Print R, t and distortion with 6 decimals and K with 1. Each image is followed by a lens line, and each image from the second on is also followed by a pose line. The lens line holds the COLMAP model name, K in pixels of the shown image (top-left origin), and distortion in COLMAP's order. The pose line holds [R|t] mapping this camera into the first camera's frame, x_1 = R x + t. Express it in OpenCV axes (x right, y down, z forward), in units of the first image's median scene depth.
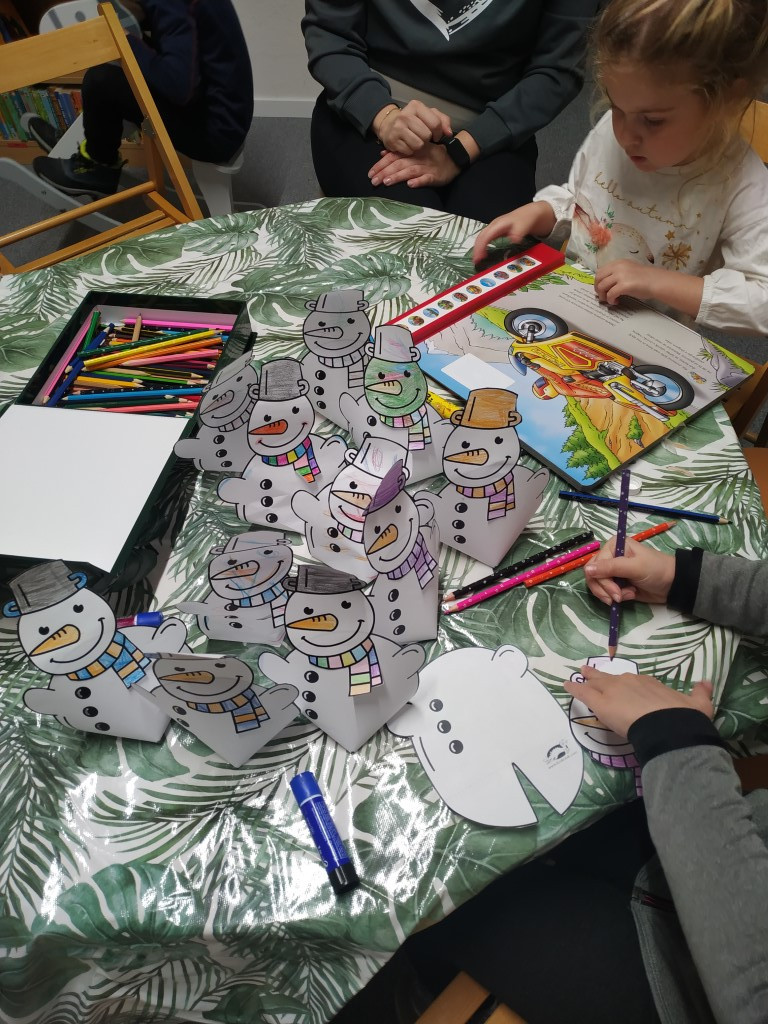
lens RADIAL K [[744.7, 0, 384.0], [0, 744.7, 512.0], [0, 0, 1]] dist [0.028506, -0.042756]
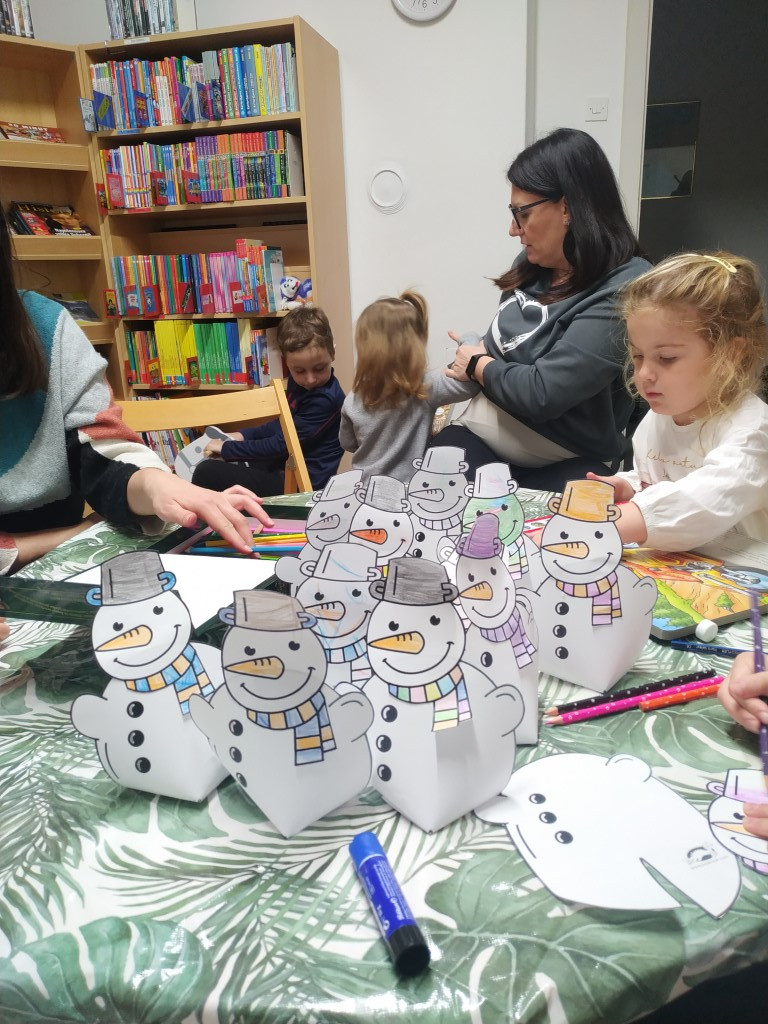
lens RADIAL K [[744.7, 0, 384.0], [0, 744.7, 512.0], [0, 0, 1]] dist [0.028506, -0.042756]
pose [[0.989982, 0.029918, -0.137986, 0.008453], [-0.102487, 0.824485, -0.556526, 0.490140], [0.097117, 0.565093, 0.819291, 0.154232]]
